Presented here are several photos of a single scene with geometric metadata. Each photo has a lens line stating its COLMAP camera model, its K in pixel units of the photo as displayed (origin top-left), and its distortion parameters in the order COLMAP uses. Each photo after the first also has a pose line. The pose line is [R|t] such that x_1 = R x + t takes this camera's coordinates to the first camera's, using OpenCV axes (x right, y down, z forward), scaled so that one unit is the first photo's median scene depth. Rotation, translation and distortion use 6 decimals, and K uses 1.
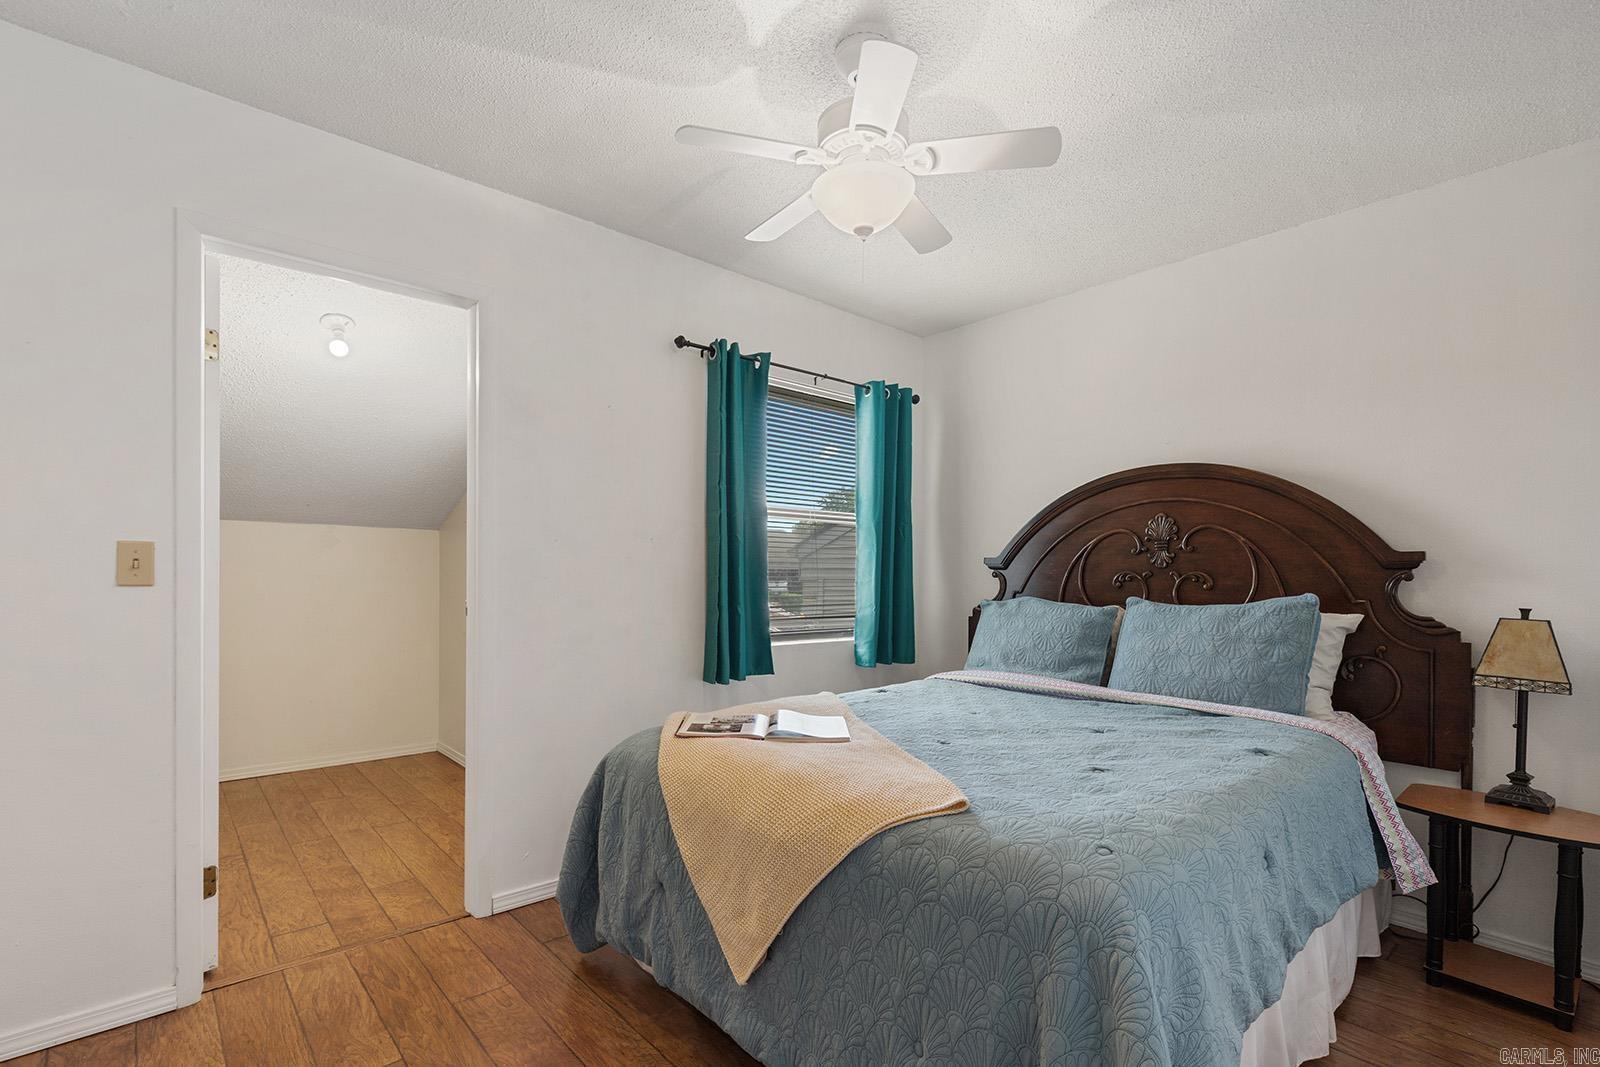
lens RADIAL K [[736.0, 0, 792.7], [0, 736.0, 570.8], [0, 0, 1]] dist [-0.002041, 0.005544]
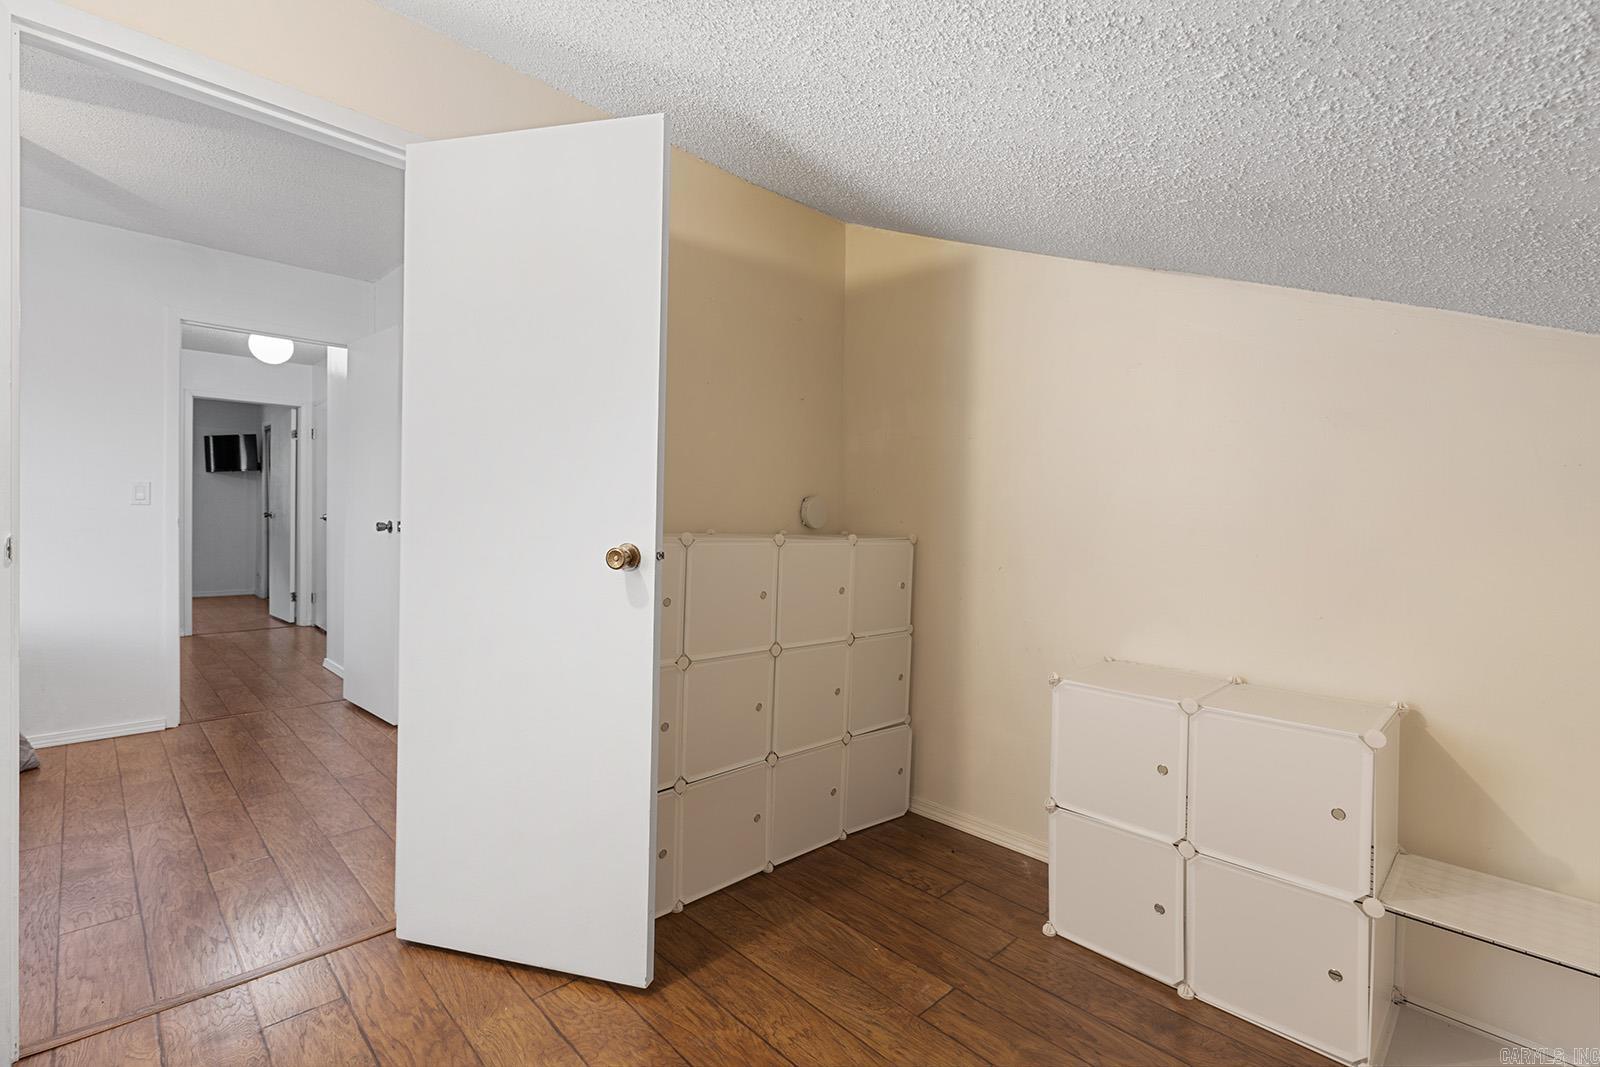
lens RADIAL K [[723.7, 0, 794.4], [0, 723.7, 536.8], [0, 0, 1]] dist [0.001115, -0.000023]
pose [[-0.998281, -0.029040, -0.050905, -1.039700], [-0.030289, 0.999254, 0.023953, 0.015009], [0.050172, 0.025453, -0.998416, 1.627187]]
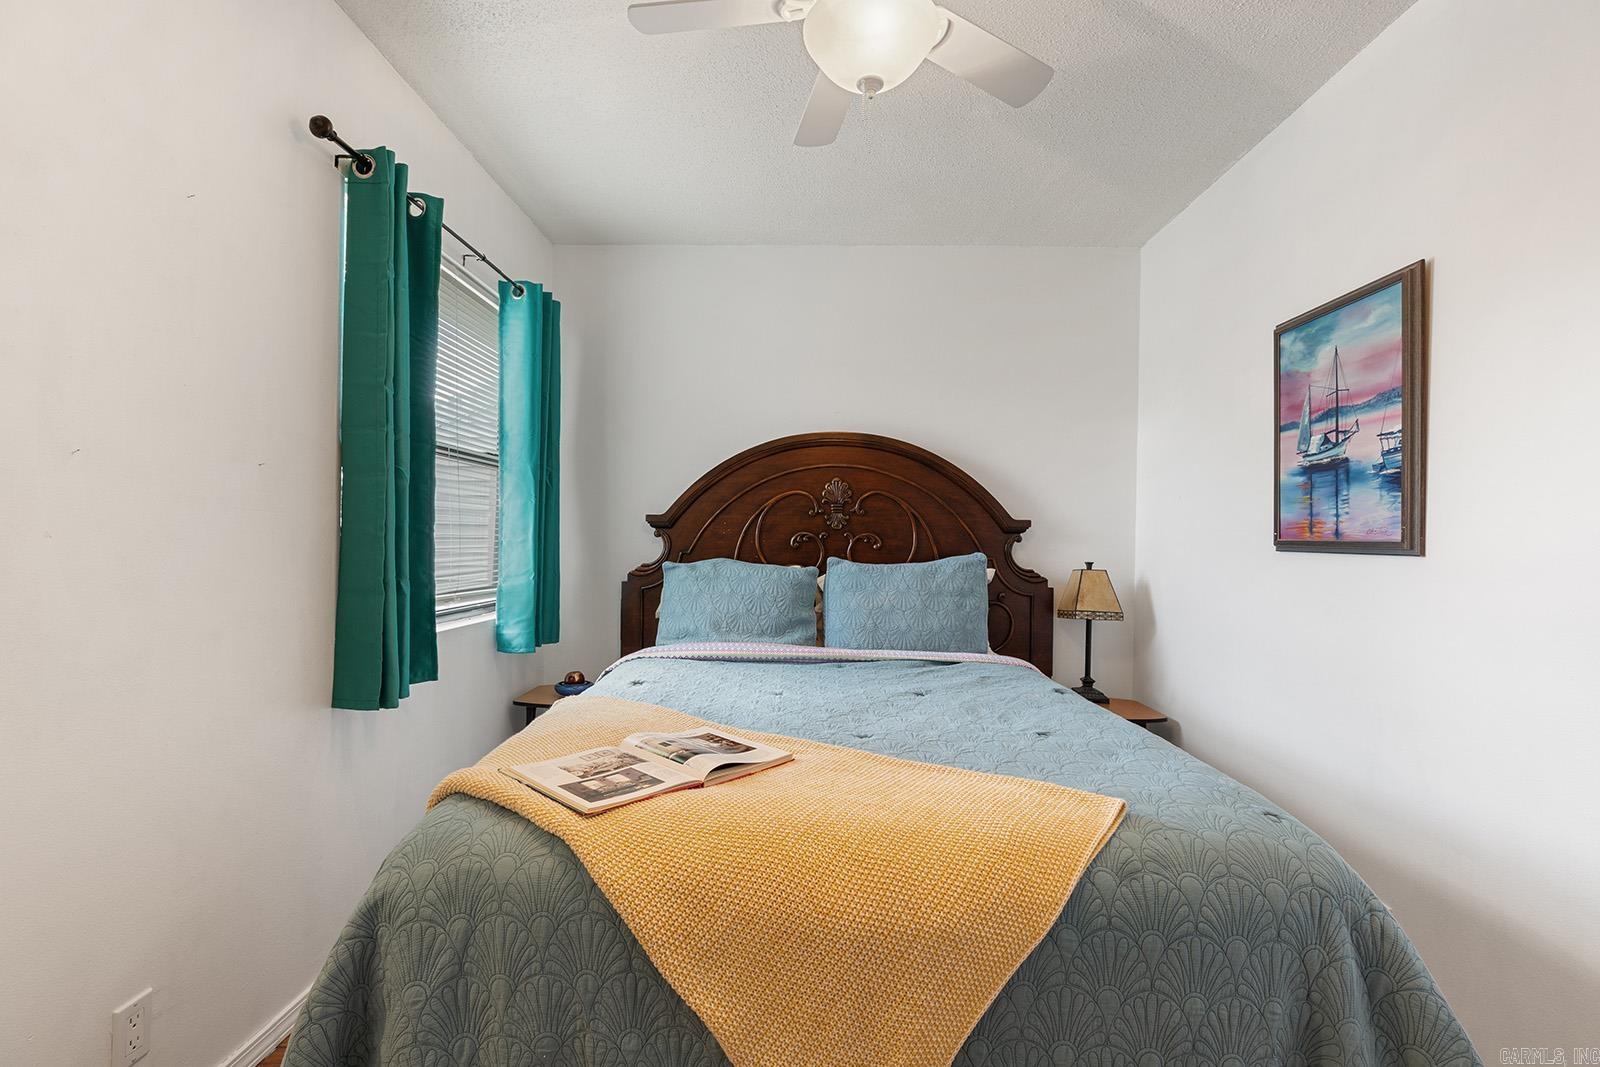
lens RADIAL K [[723.7, 0, 794.4], [0, 723.7, 536.8], [0, 0, 1]] dist [0.001115, -0.000023]
pose [[0.684461, 0.004742, 0.729034, -0.326469], [-0.013747, 0.999885, 0.006403, 0.001065], [-0.728920, -0.014404, 0.684447, 0.355398]]
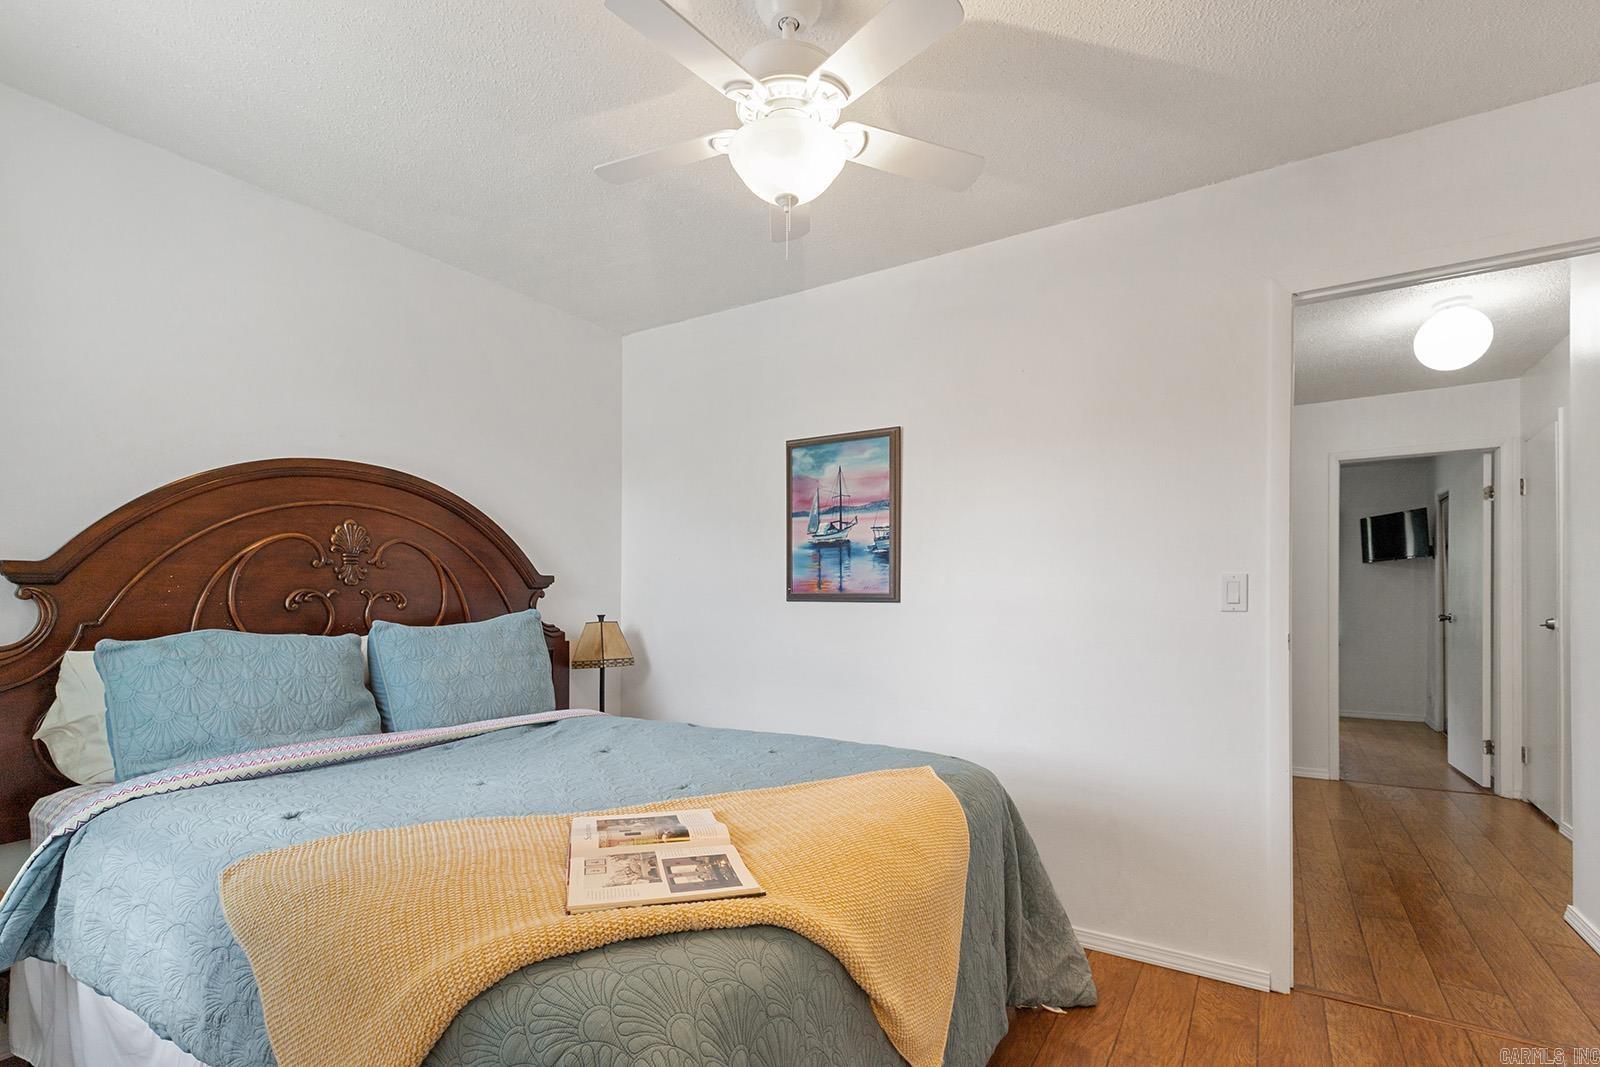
lens RADIAL K [[744.7, 0, 804.4], [0, 744.7, 595.2], [0, 0, 1]] dist [0.001249, 0.000124]
pose [[-0.281057, -0.005324, 0.959676, -0.492834], [-0.006534, 0.999972, 0.003634, 0.000794], [-0.959669, -0.005249, -0.281084, 0.801582]]
